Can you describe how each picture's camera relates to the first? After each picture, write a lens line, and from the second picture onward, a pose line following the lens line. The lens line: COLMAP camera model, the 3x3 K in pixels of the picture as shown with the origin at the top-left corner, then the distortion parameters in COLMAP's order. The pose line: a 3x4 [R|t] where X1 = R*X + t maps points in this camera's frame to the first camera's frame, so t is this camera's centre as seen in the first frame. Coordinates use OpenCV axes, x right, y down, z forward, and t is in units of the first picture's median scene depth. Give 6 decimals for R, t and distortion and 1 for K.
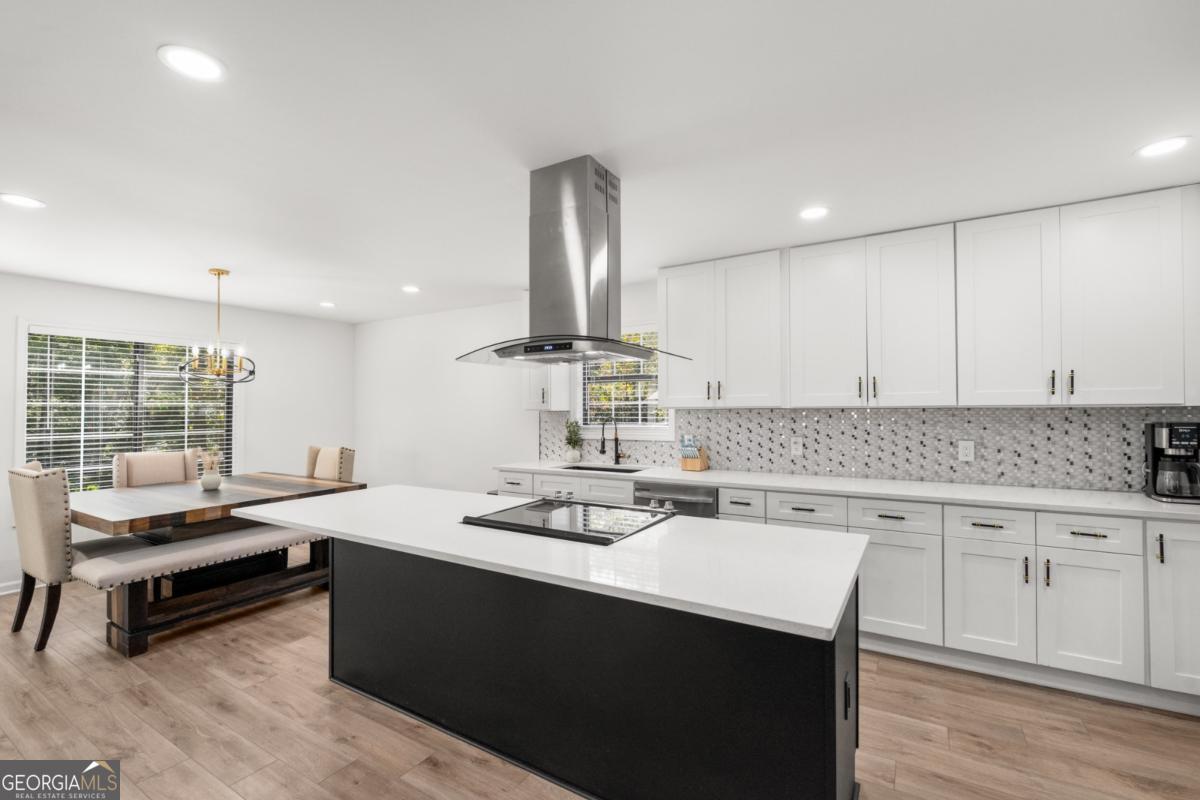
lens RADIAL K [[529.4, 0, 595.5], [0, 529.4, 398.1], [0, 0, 1]] dist [-0.001726, 0.000132]
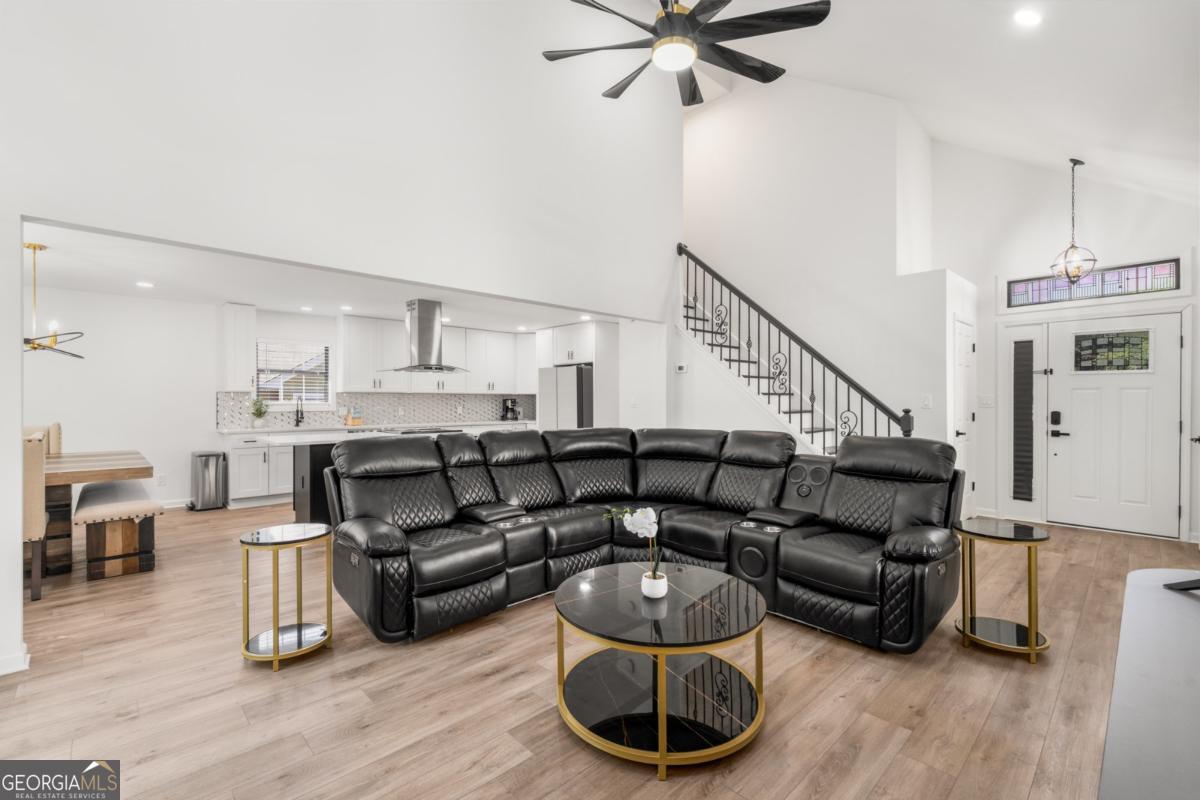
lens RADIAL K [[530.3, 0, 599.2], [0, 530.3, 392.8], [0, 0, 1]] dist [-0.000624, 0.000190]
pose [[0.247766, 0.021820, 0.968574, -1.789441], [-0.023241, 0.999592, -0.016574, 0.040331], [-0.968541, -0.018404, 0.248173, -0.380146]]
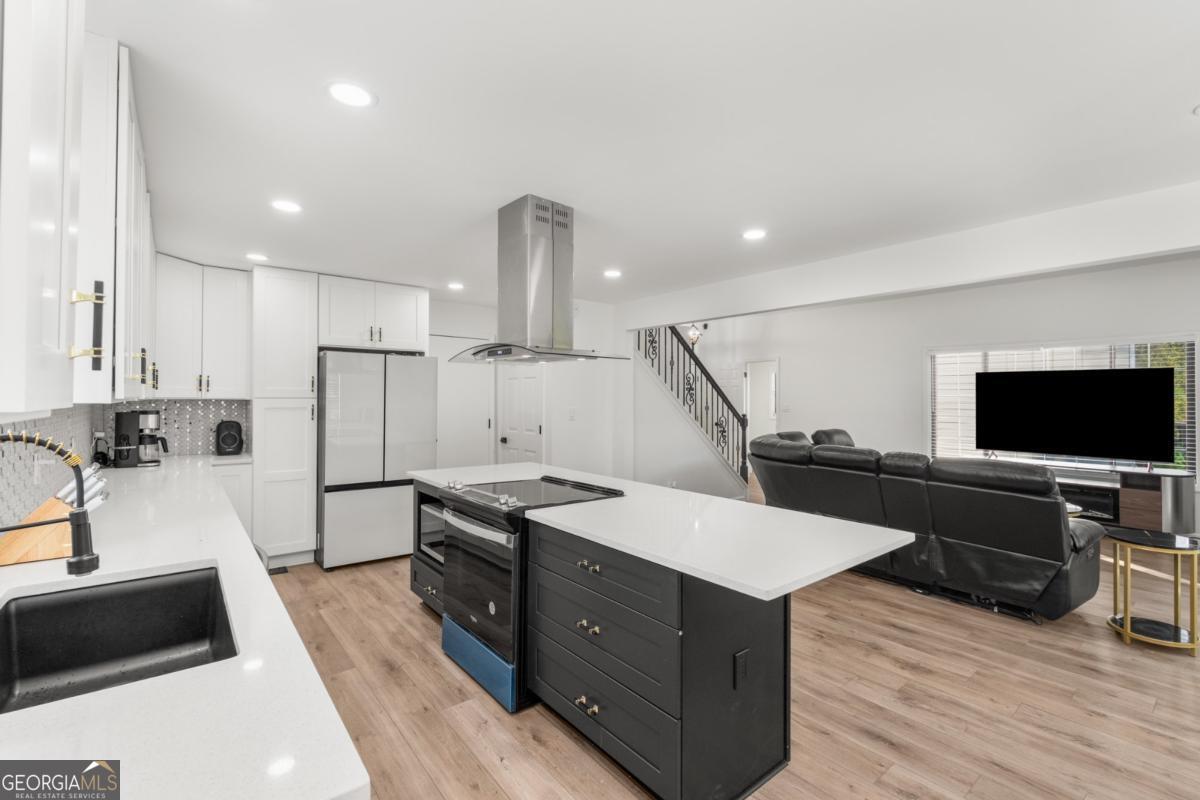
lens RADIAL K [[529.4, 0, 595.5], [0, 529.4, 398.1], [0, 0, 1]] dist [-0.001726, 0.000132]
pose [[-0.946360, 0.006345, 0.323053, -0.420752], [-0.001992, 0.999674, -0.025470, 0.031746], [-0.323109, -0.024747, -0.946038, 1.558254]]
